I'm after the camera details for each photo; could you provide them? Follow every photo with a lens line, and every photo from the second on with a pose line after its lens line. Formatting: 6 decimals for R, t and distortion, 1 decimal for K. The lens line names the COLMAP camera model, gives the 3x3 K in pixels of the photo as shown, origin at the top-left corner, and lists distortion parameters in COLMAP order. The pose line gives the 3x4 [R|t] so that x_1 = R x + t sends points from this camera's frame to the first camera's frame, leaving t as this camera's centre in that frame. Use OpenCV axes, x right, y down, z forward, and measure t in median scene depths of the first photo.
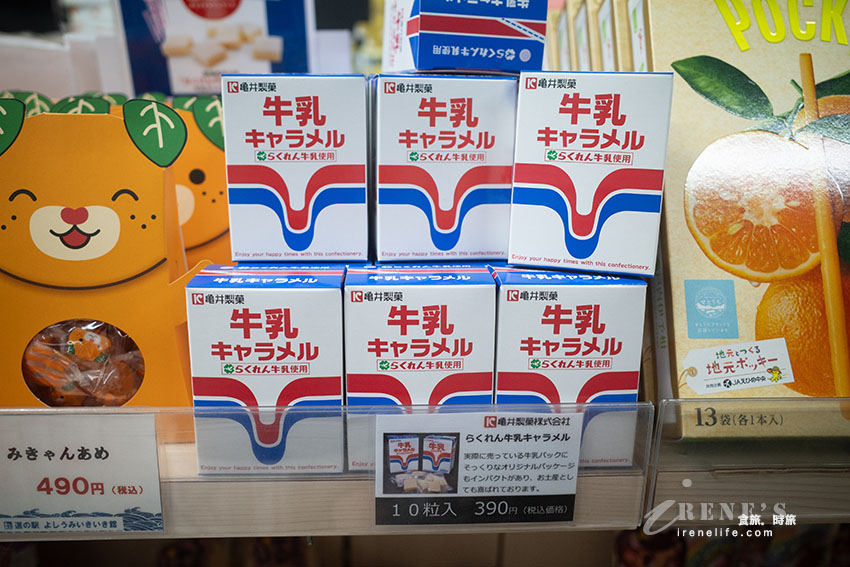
lens RADIAL K [[696.3, 0, 442.6], [0, 696.3, 288.7], [0, 0, 1]] dist [-0.050614, 0.054991]
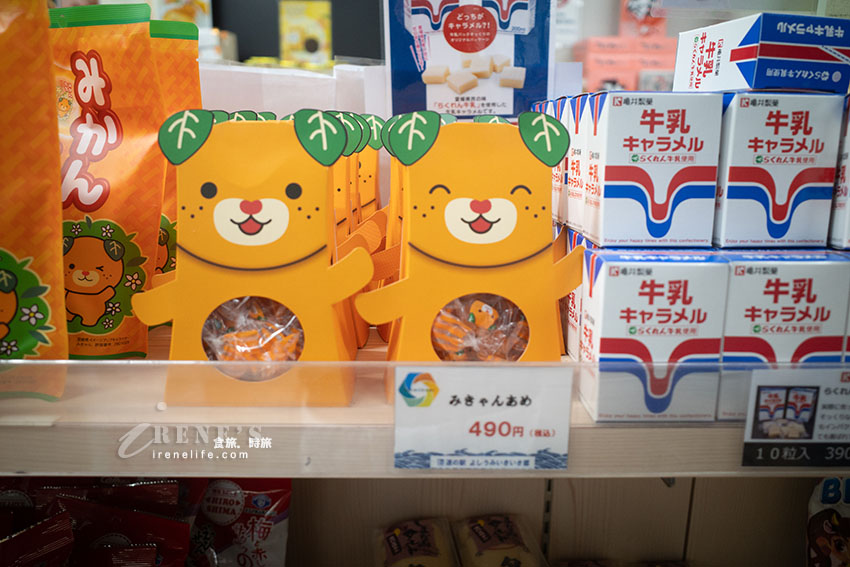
lens RADIAL K [[696.3, 0, 393.1], [0, 696.3, 291.6], [0, 0, 1]] dist [-0.050614, 0.054991]
pose [[0.999262, 0.003533, -0.038259, -0.652016], [-0.005545, 0.998600, -0.052613, 0.109270], [0.038020, 0.052787, 0.997882, -0.212820]]
